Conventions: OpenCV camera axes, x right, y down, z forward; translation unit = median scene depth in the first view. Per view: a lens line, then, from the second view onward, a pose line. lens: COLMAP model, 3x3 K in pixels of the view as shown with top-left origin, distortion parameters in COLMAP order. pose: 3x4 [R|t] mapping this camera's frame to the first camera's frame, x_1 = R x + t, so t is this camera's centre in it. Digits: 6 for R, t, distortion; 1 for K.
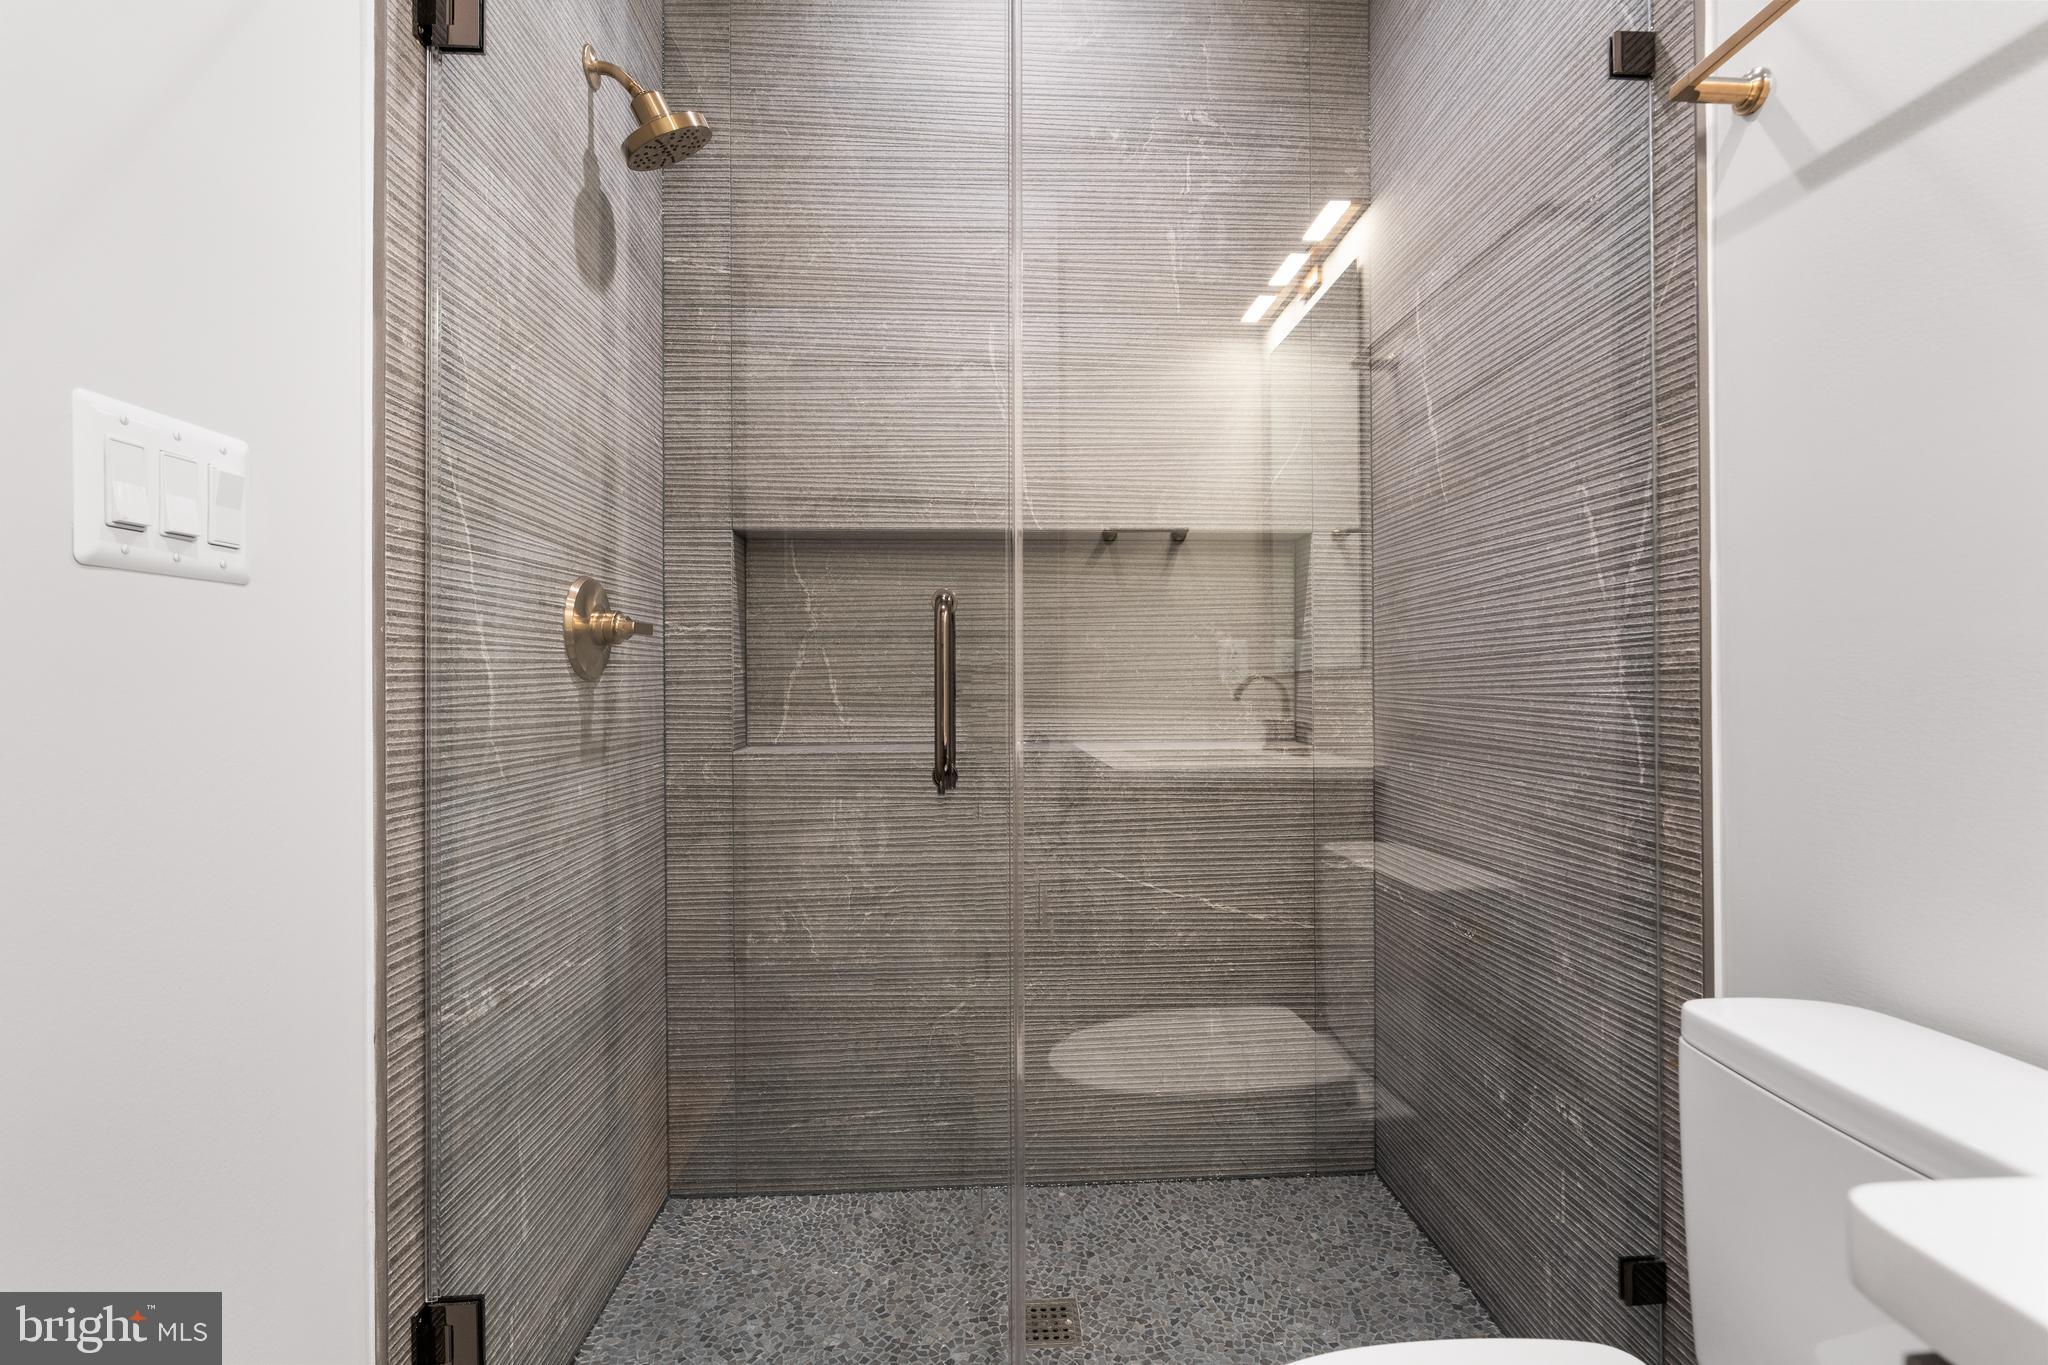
lens RADIAL K [[929.5, 0, 1029.1], [0, 929.5, 675.9], [0, 0, 1]] dist [-0.007415, 0.002770]
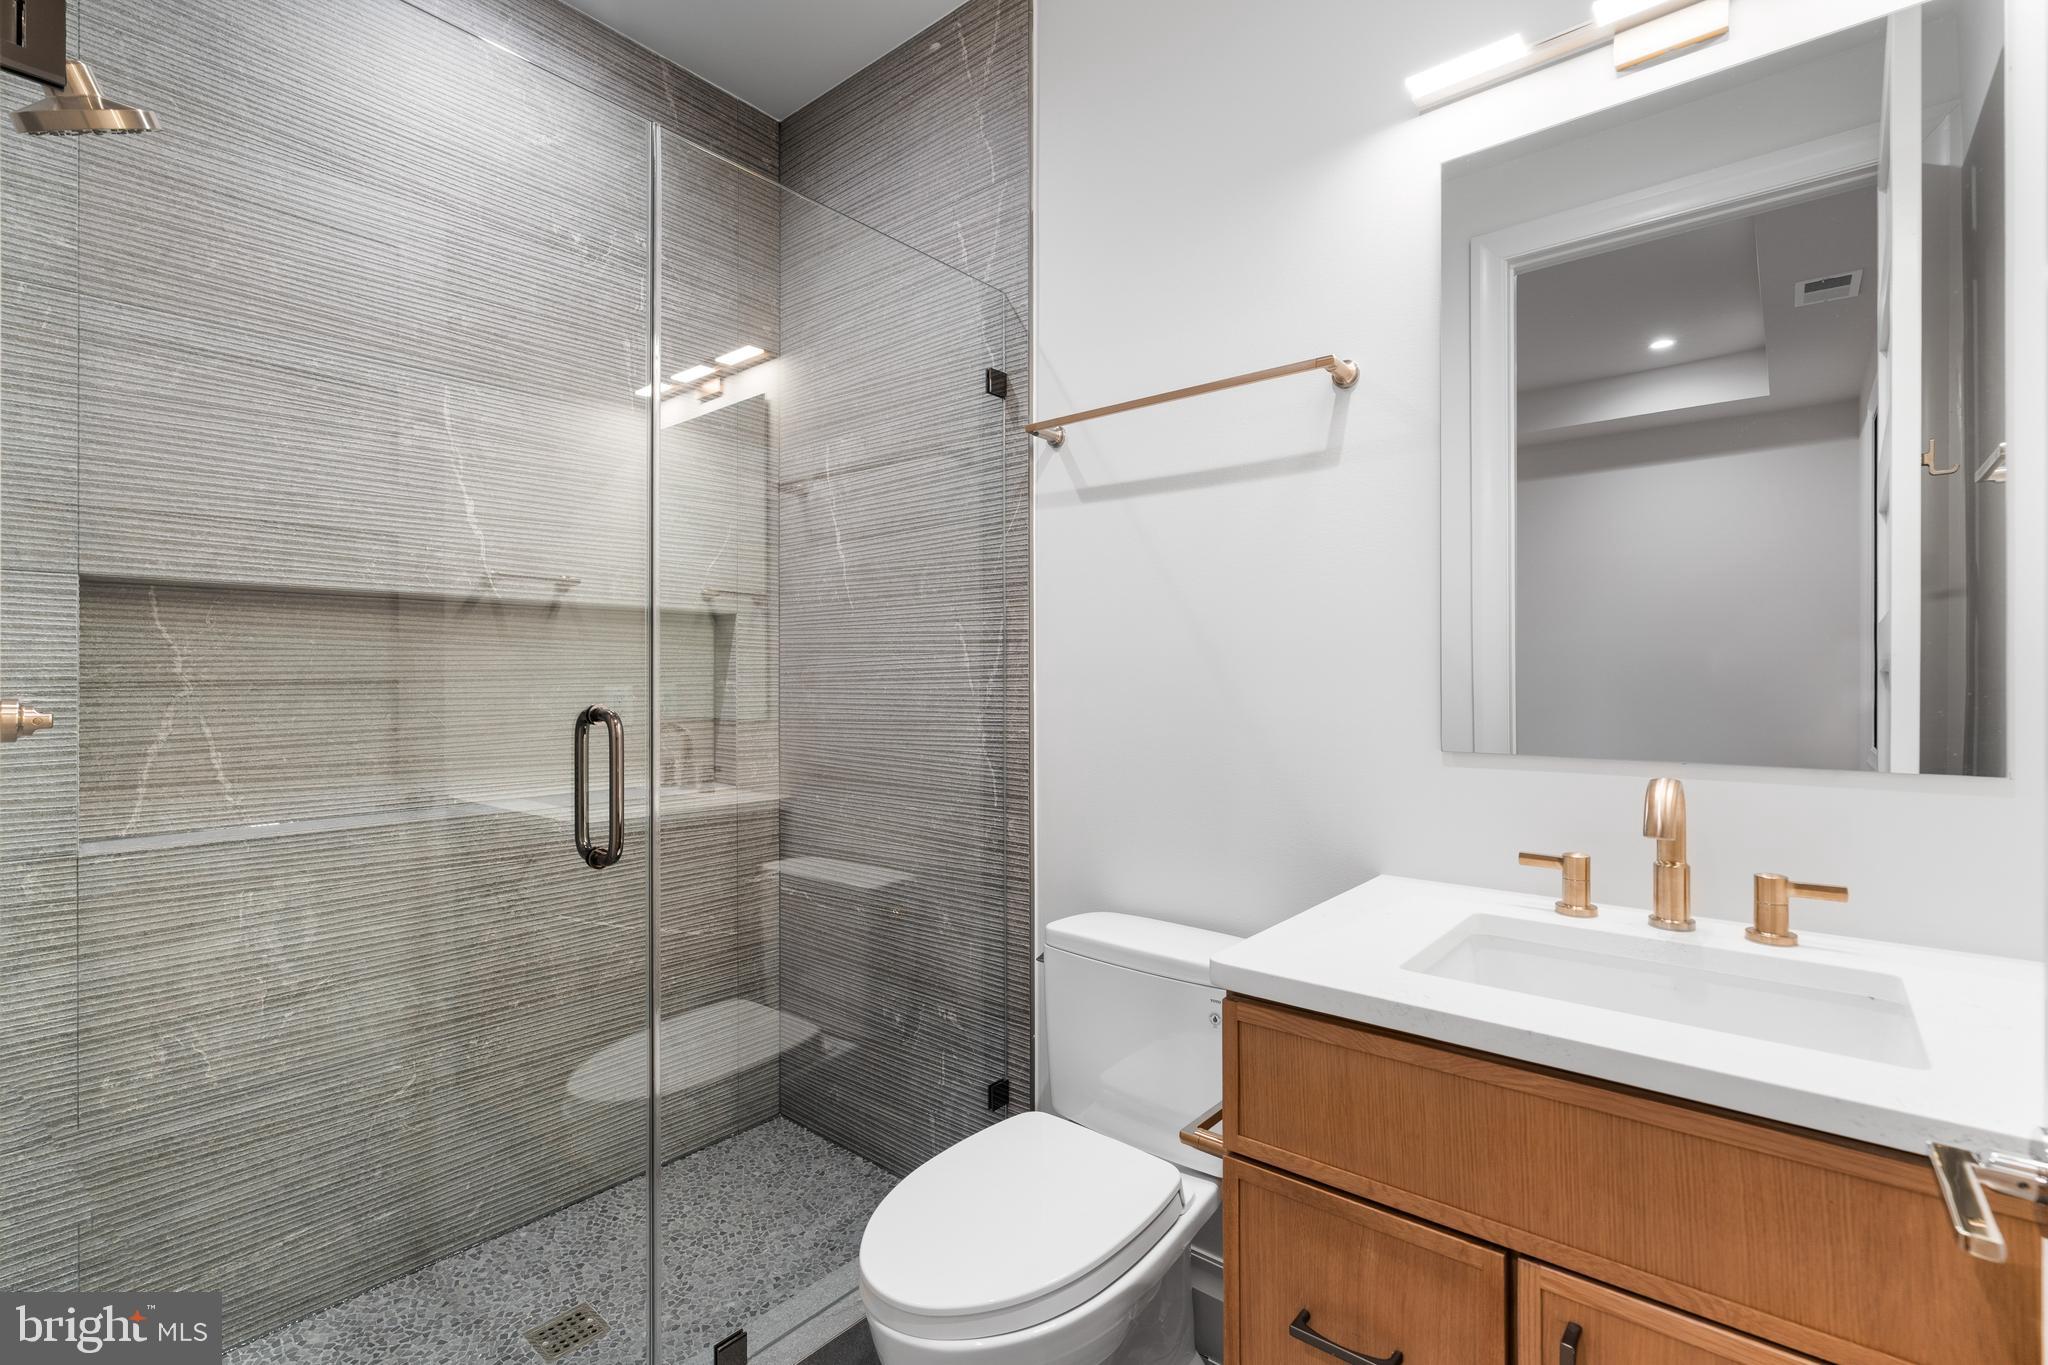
lens RADIAL K [[941.9, 0, 1031.7], [0, 941.9, 660.8], [0, 0, 1]] dist [-0.000839, 0.001112]
pose [[0.681678, 0.015572, 0.731487, -0.379715], [-0.009481, 0.999878, -0.012450, -0.087391], [-0.731591, 0.001552, 0.681742, -0.157976]]
